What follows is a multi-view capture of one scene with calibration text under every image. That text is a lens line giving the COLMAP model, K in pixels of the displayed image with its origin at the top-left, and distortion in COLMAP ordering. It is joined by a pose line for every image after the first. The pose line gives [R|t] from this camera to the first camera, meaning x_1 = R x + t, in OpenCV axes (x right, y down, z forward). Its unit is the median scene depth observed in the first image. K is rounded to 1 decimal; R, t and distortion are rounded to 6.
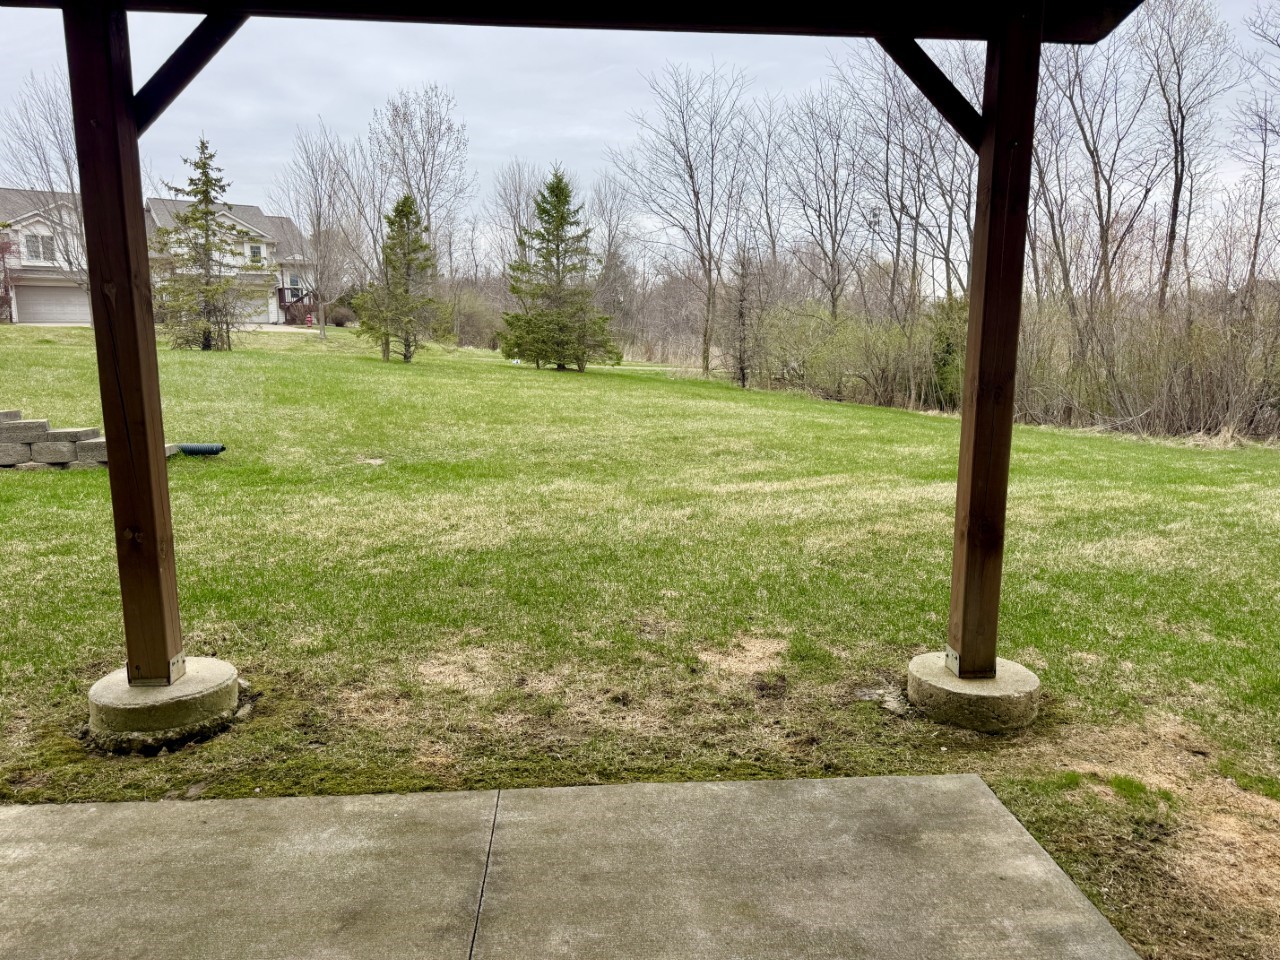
lens RADIAL K [[903.6, 0, 642.3], [0, 903.6, 485.2], [0, 0, 1]] dist [0.009142, -0.000040]
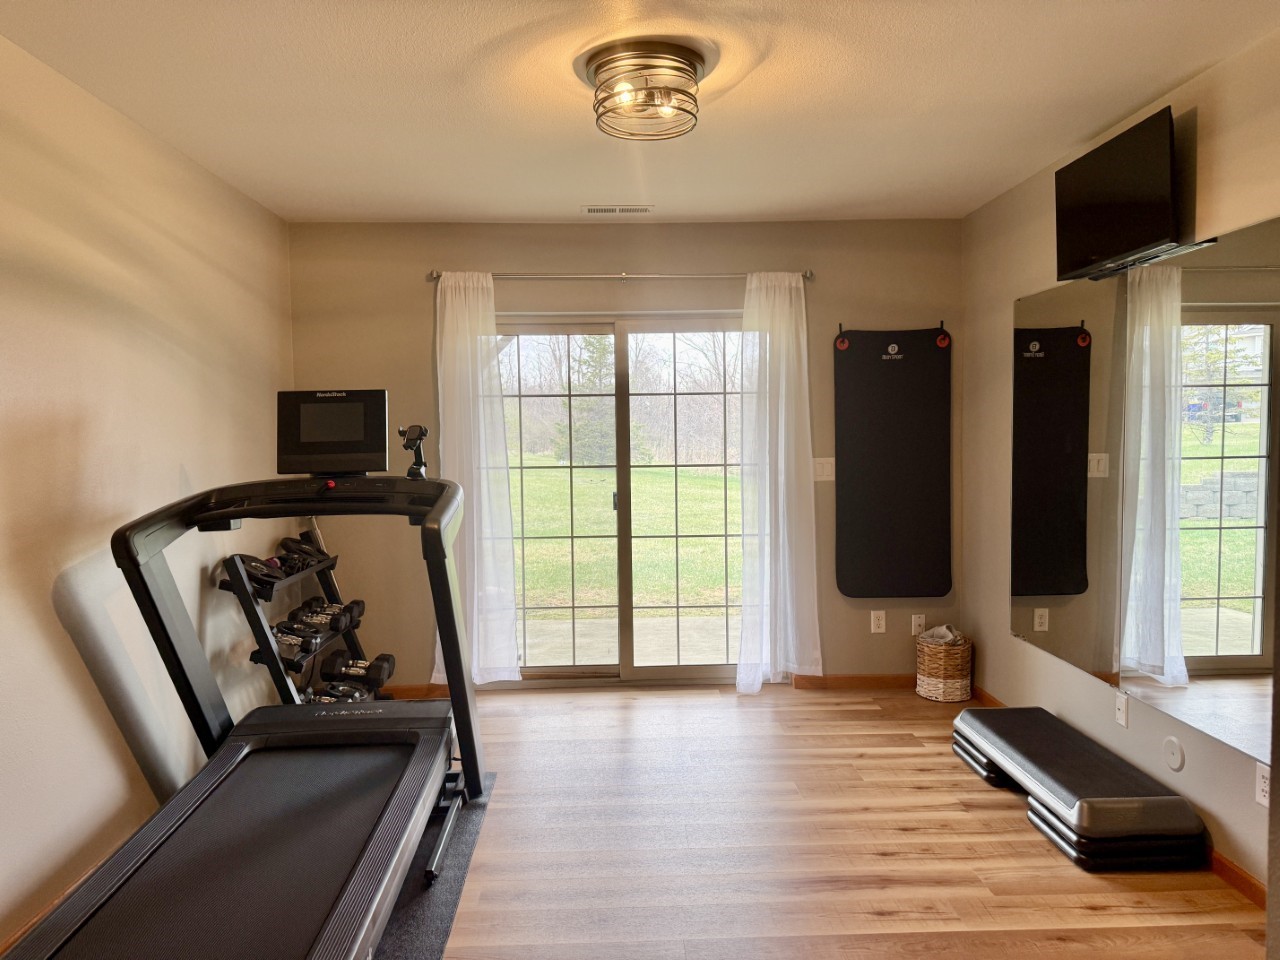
lens RADIAL K [[903.6, 0, 637.0], [0, 903.6, 480.1], [0, 0, 1]] dist [0.009142, -0.000040]
pose [[0.999325, -0.013051, -0.034337, -0.003034], [0.008958, 0.993118, -0.116773, 0.038212], [0.035625, 0.116387, 0.992565, -0.260797]]
